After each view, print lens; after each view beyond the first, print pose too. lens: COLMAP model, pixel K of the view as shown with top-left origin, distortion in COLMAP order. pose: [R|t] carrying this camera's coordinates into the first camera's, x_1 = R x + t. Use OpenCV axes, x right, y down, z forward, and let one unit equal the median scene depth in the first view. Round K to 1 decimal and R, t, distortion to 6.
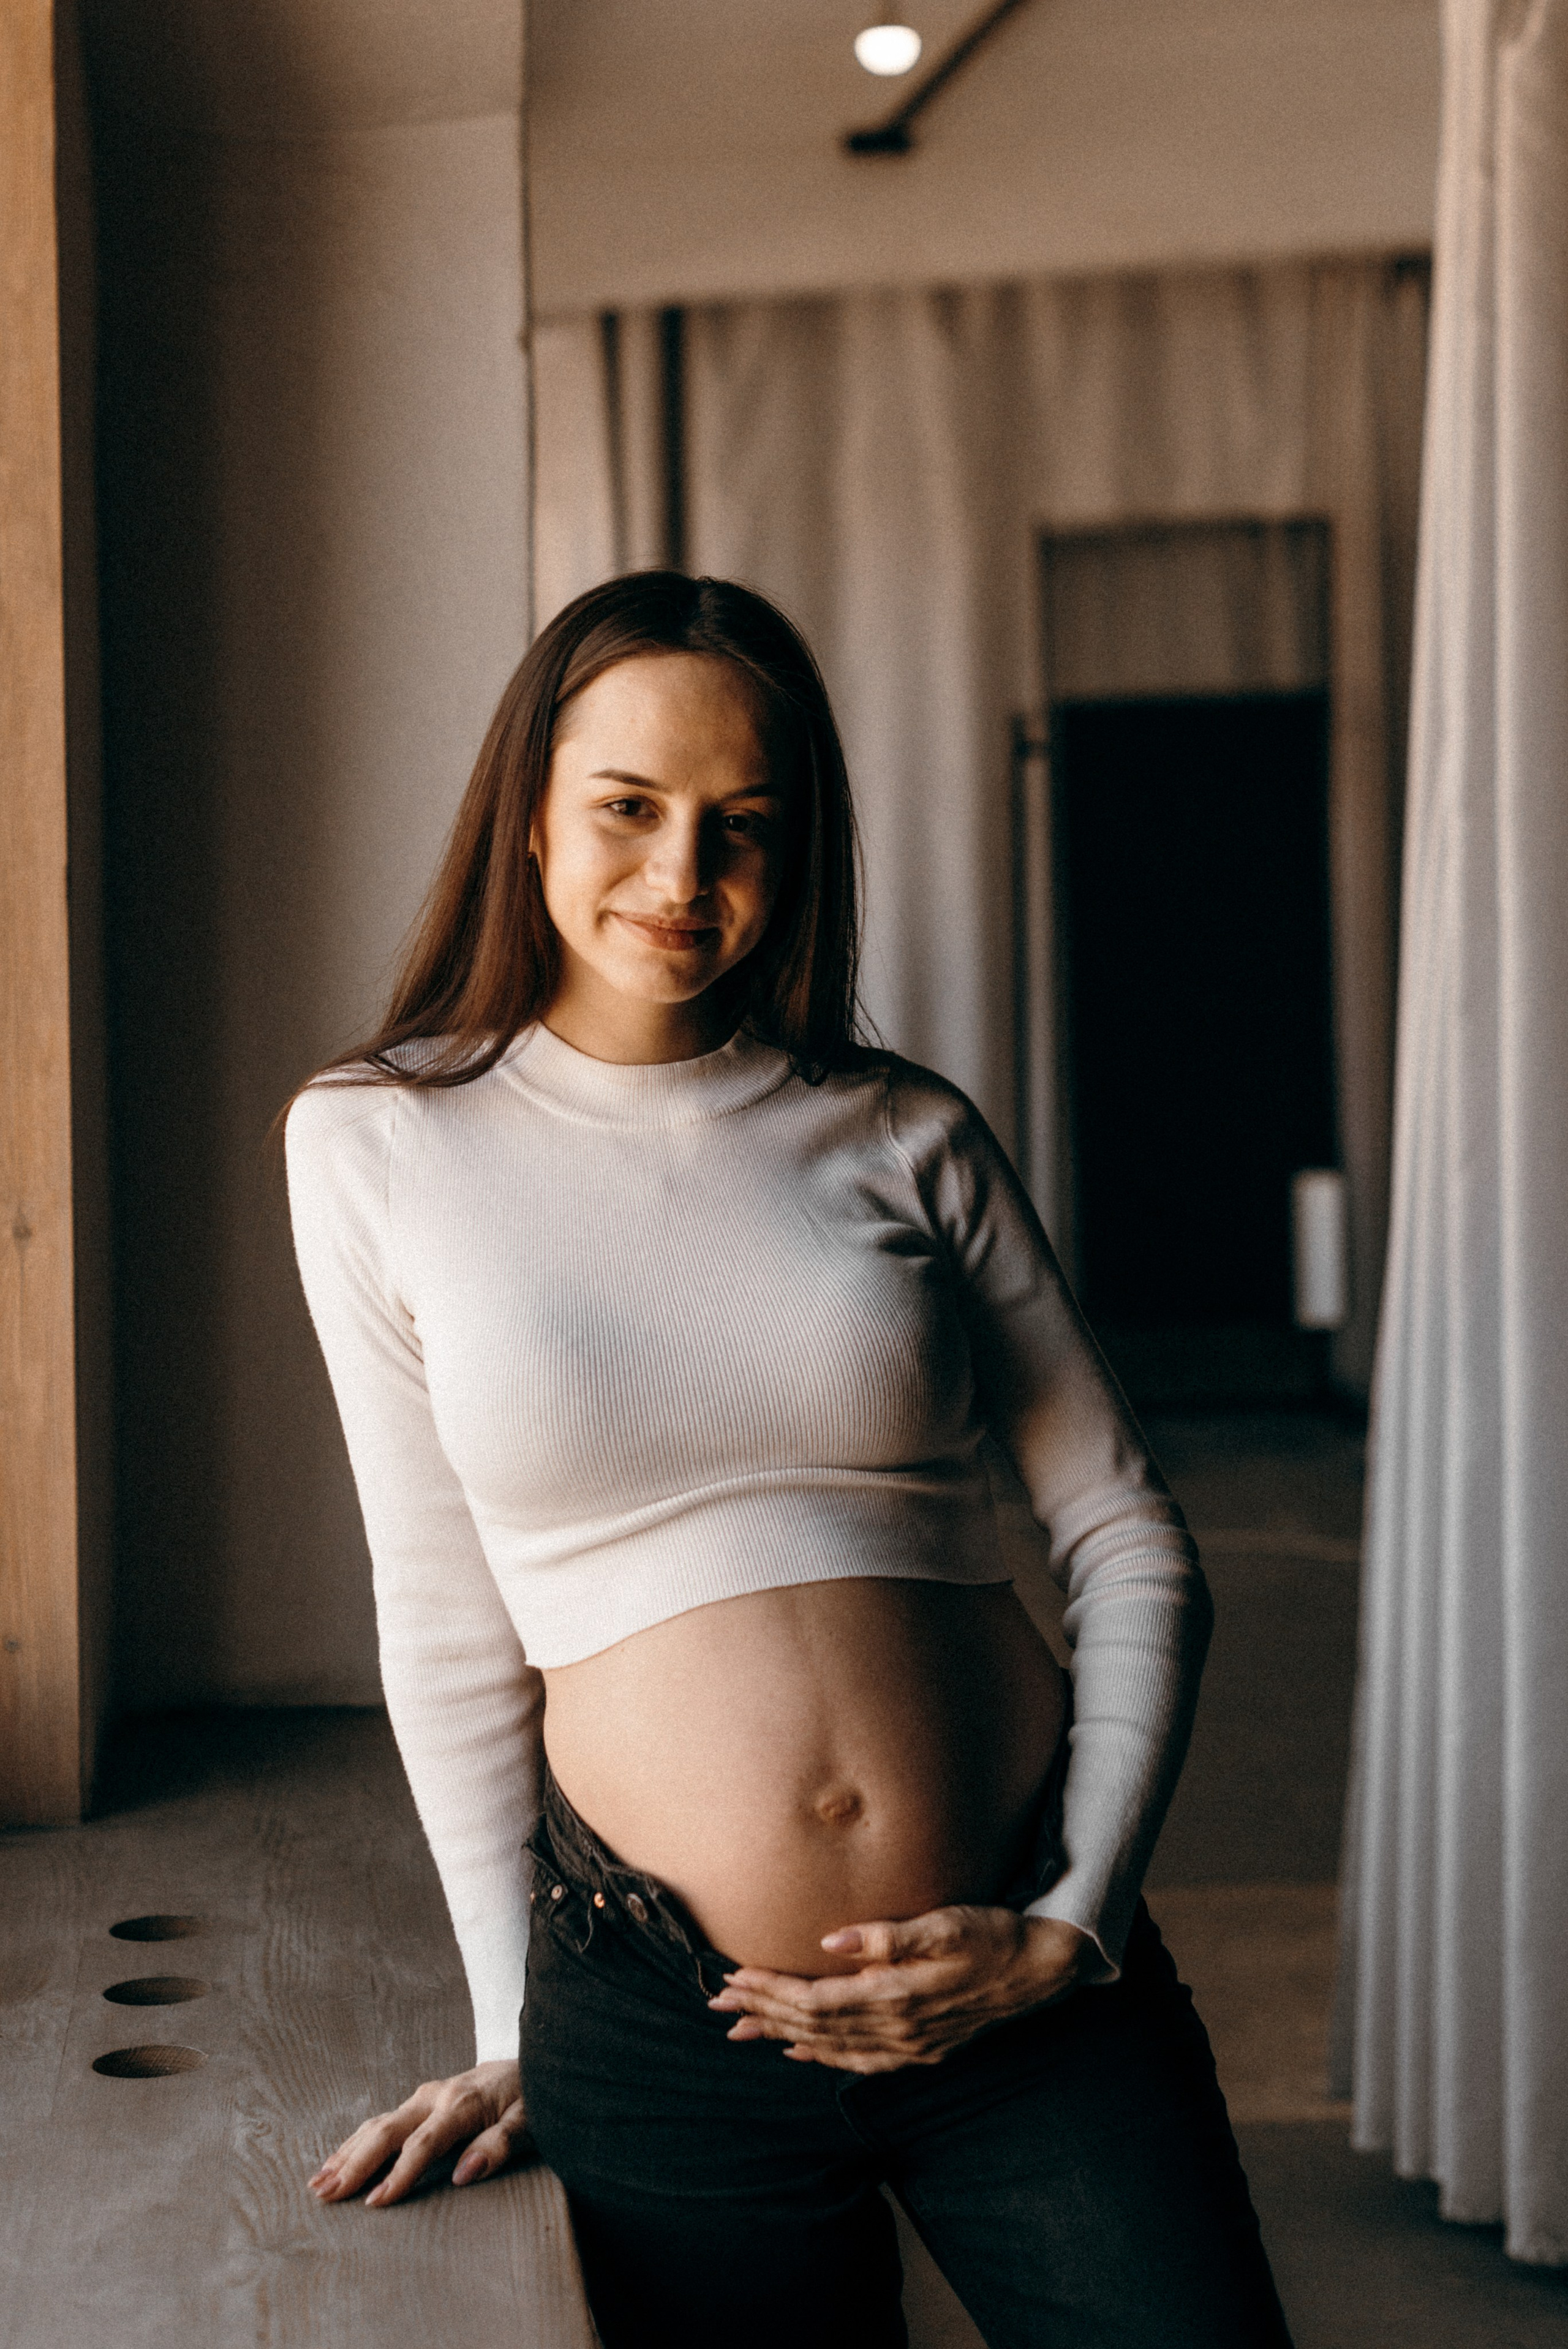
lens RADIAL K [[4307.8, 0, 784.8], [0, 4307.8, 942.2], [0, 0, 1]] dist [0.008369, 0.059935]
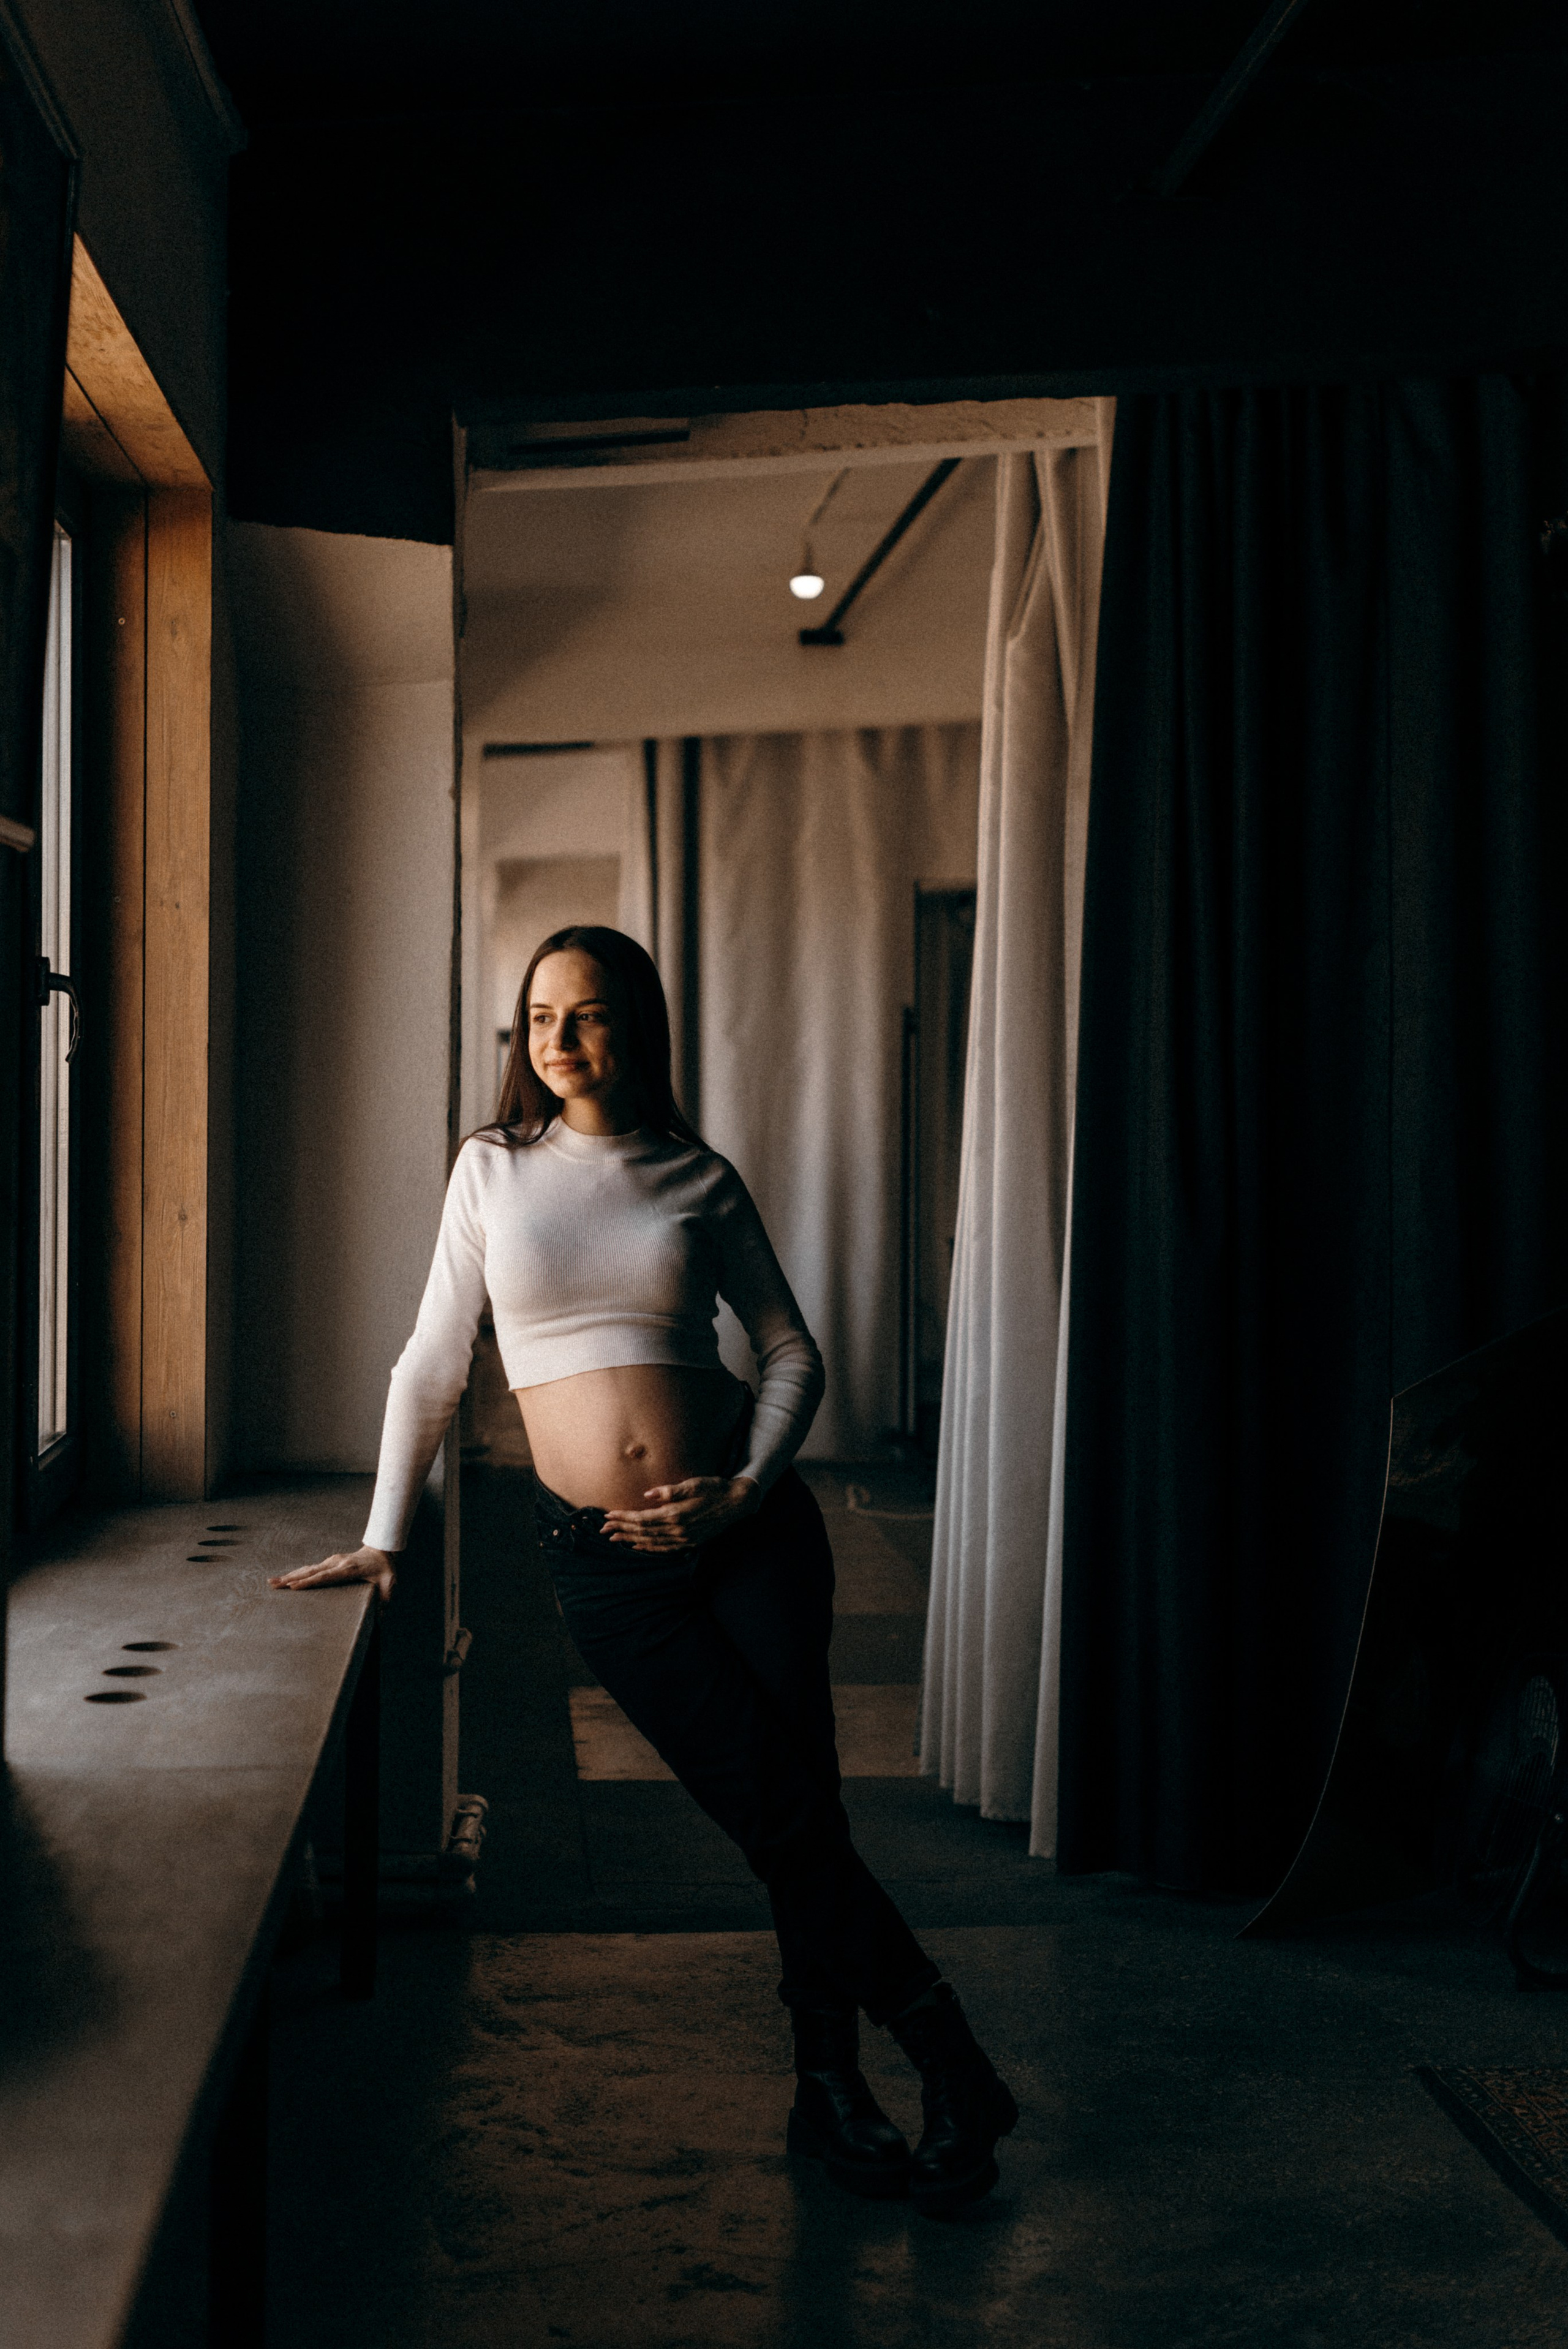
lens RADIAL K [[3335.5, 0, 784.0], [0, 3335.5, 1174.5], [0, 0, 1]] dist [0.007809, 0.097390]
pose [[0.998953, 0.024424, -0.038678, 0.178226], [-0.024686, 0.999675, -0.006308, 0.049511], [0.038511, 0.007256, 0.999232, -0.614736]]
